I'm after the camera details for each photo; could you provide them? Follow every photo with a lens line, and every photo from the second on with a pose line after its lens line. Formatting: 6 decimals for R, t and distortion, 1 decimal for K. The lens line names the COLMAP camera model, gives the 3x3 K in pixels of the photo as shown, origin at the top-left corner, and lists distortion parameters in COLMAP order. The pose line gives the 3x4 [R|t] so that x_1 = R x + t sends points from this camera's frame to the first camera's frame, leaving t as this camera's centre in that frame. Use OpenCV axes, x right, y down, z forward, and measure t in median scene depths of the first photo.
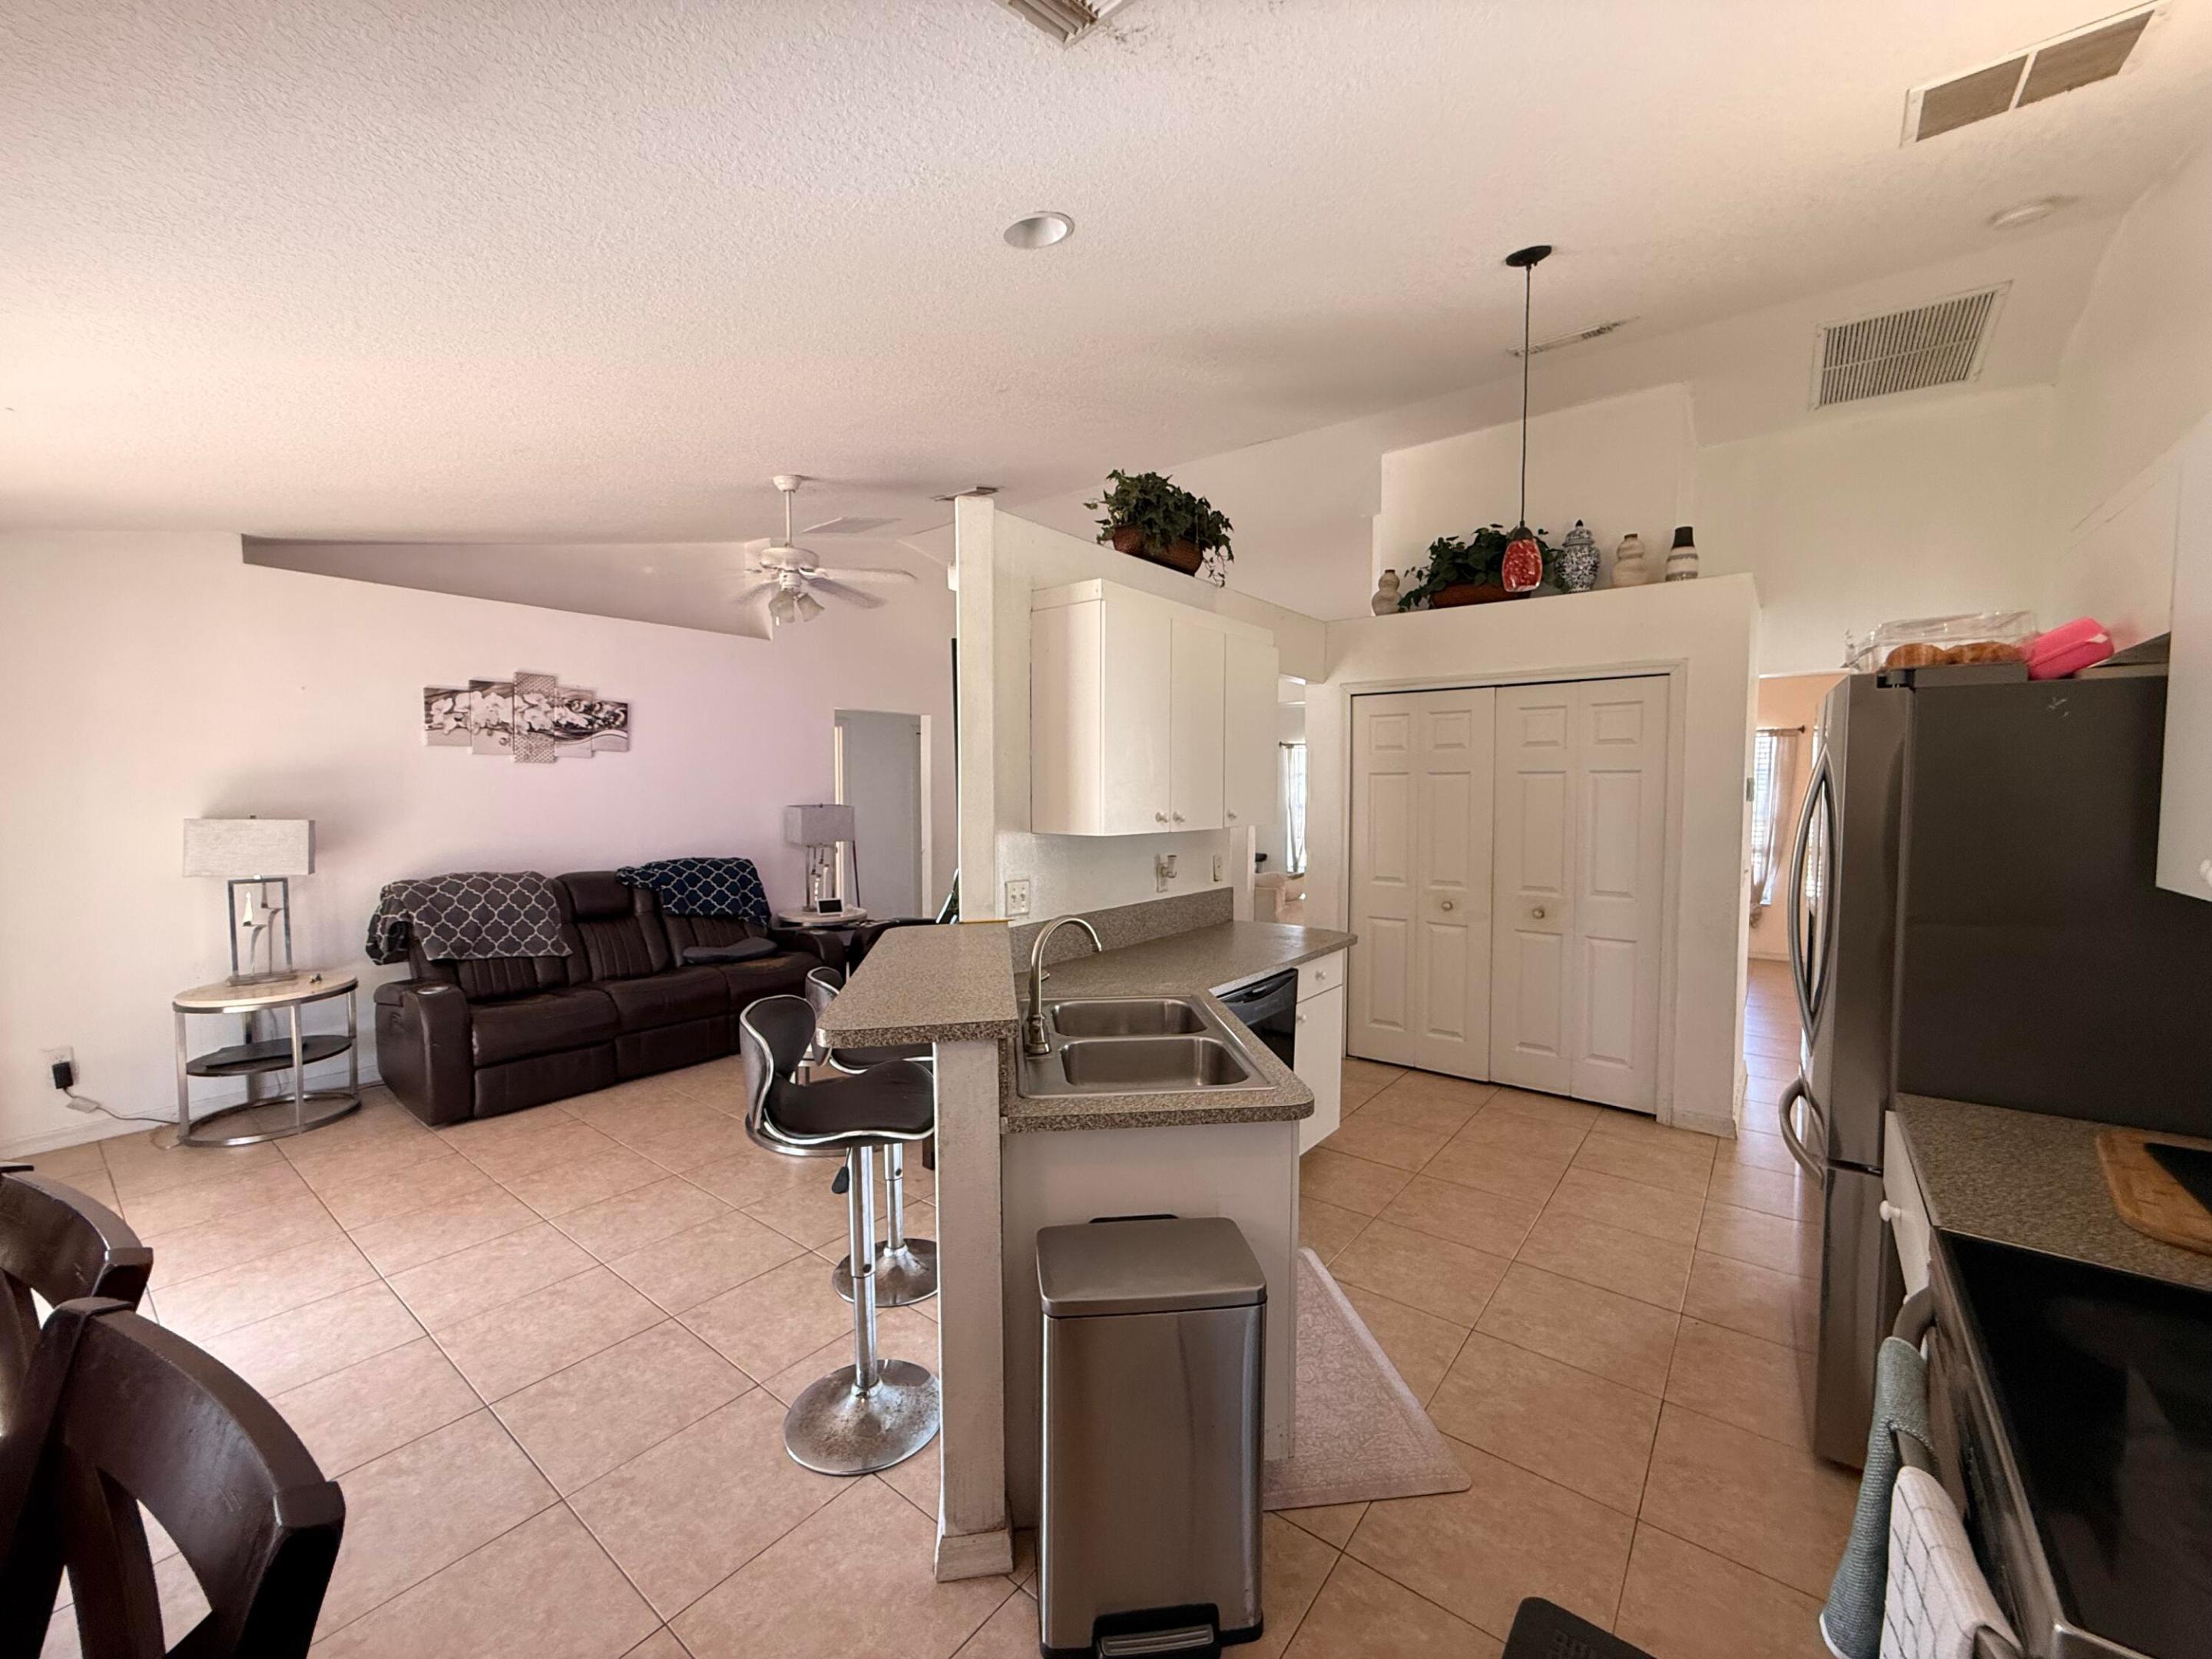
lens RADIAL K [[879.0, 0, 1102.0], [0, 879.0, 828.1], [0, 0, 1]] dist [0.000344, -0.000666]
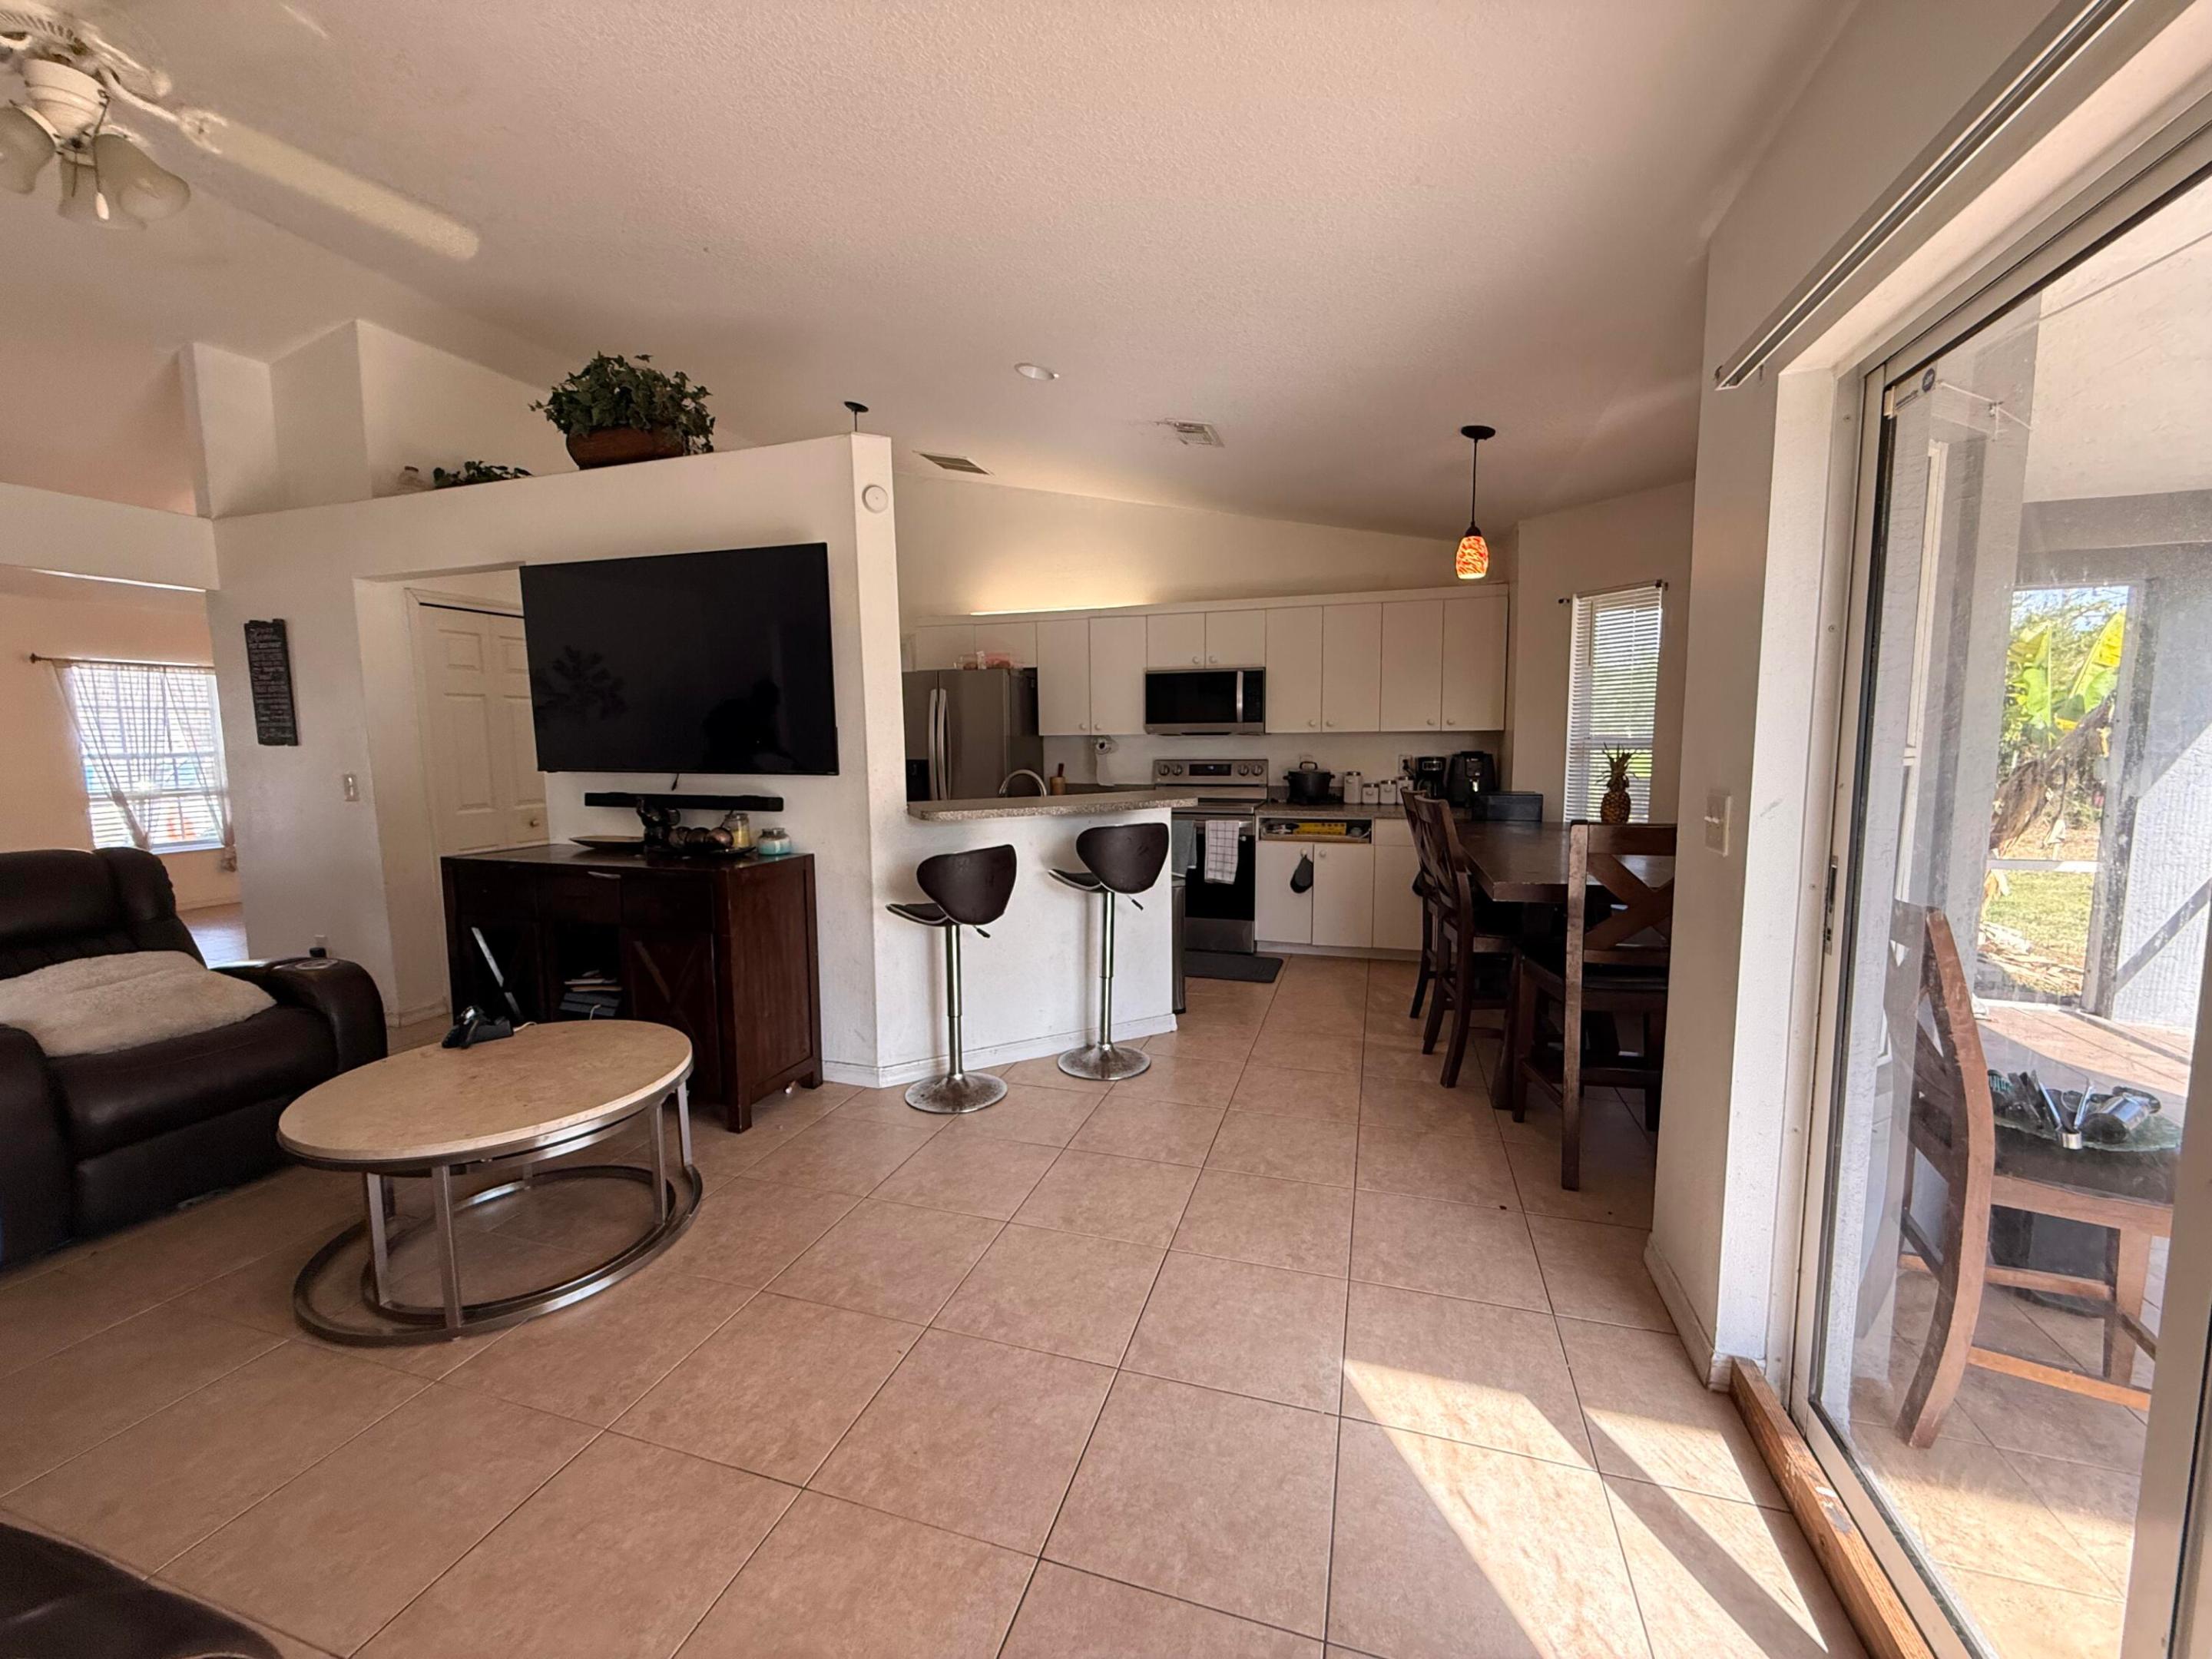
lens RADIAL K [[879.0, 0, 1101.3], [0, 879.0, 827.6], [0, 0, 1]] dist [0.000344, -0.000666]
pose [[-0.346092, -0.095807, 0.933296, -0.803446], [0.058203, 0.990664, 0.123280, 0.003532], [-0.936393, 0.096987, -0.337285, 0.682903]]
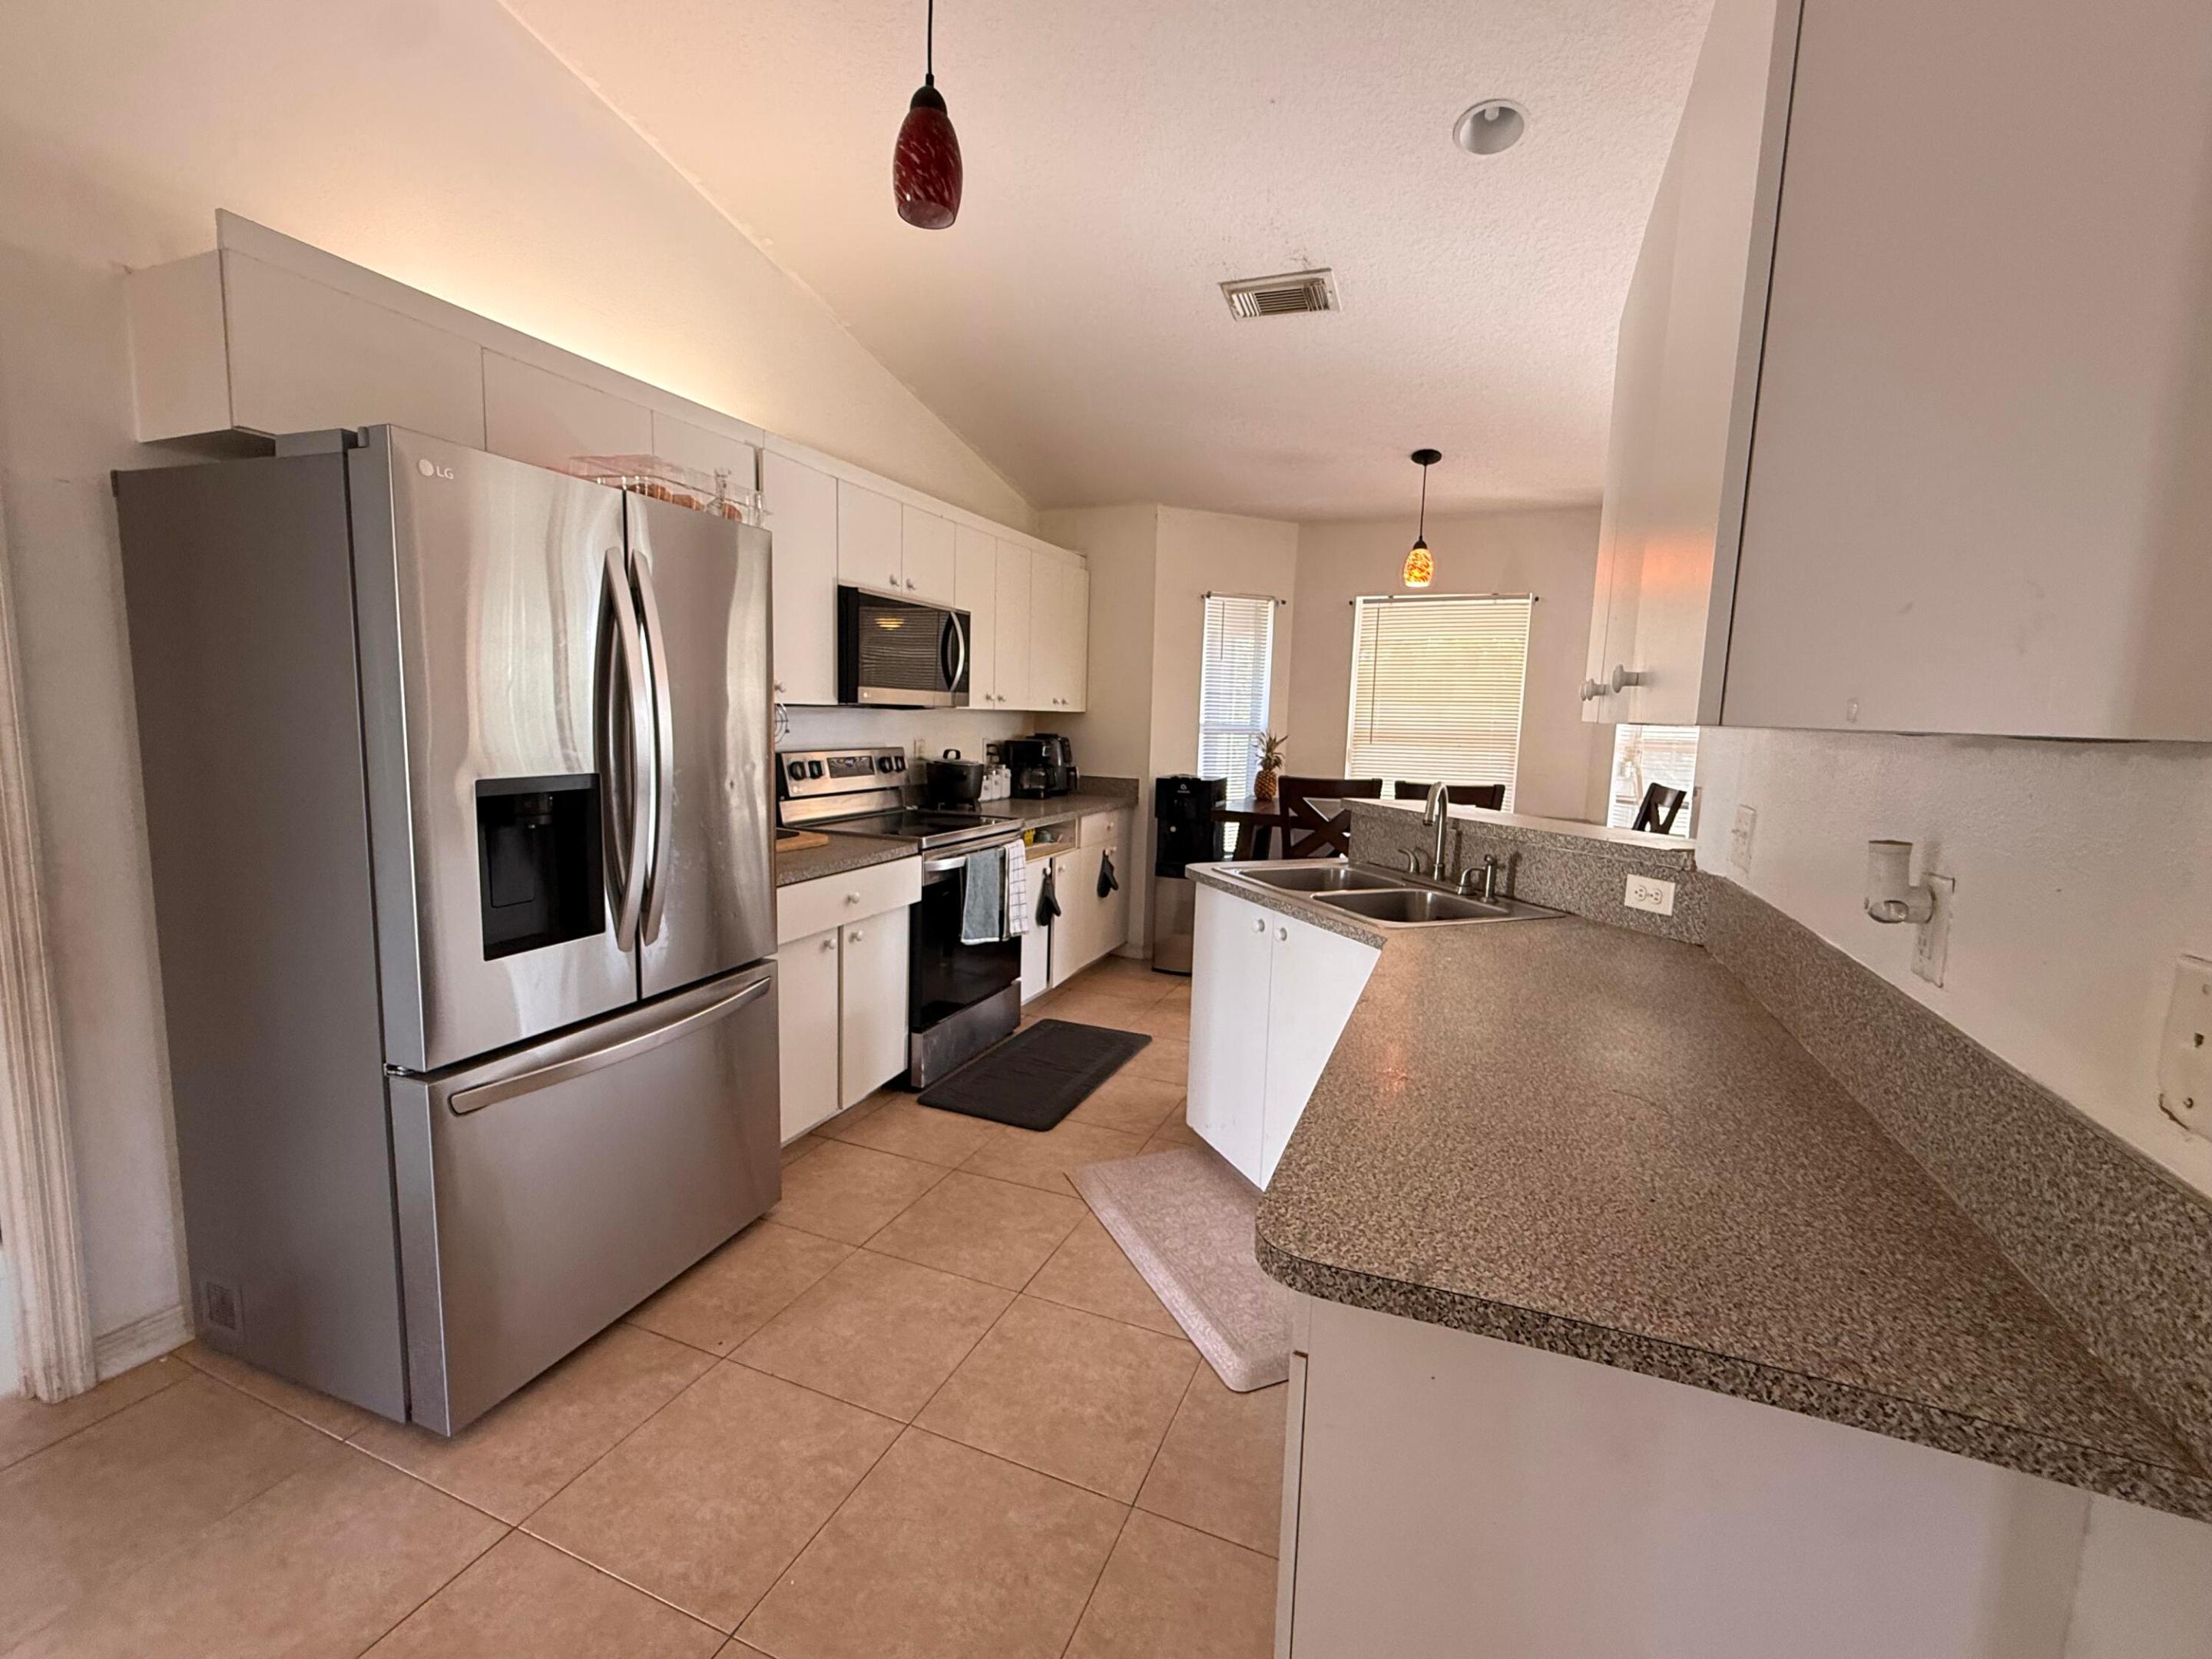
lens RADIAL K [[949.3, 0, 1115.4], [0, 949.3, 828.6], [0, 0, 1]] dist [0.000724, -0.001933]
pose [[-0.958125, 0.004246, -0.286318, 0.307538], [-0.046214, 0.984490, 0.169247, -0.007870], [0.282595, 0.175391, -0.943068, 0.921196]]
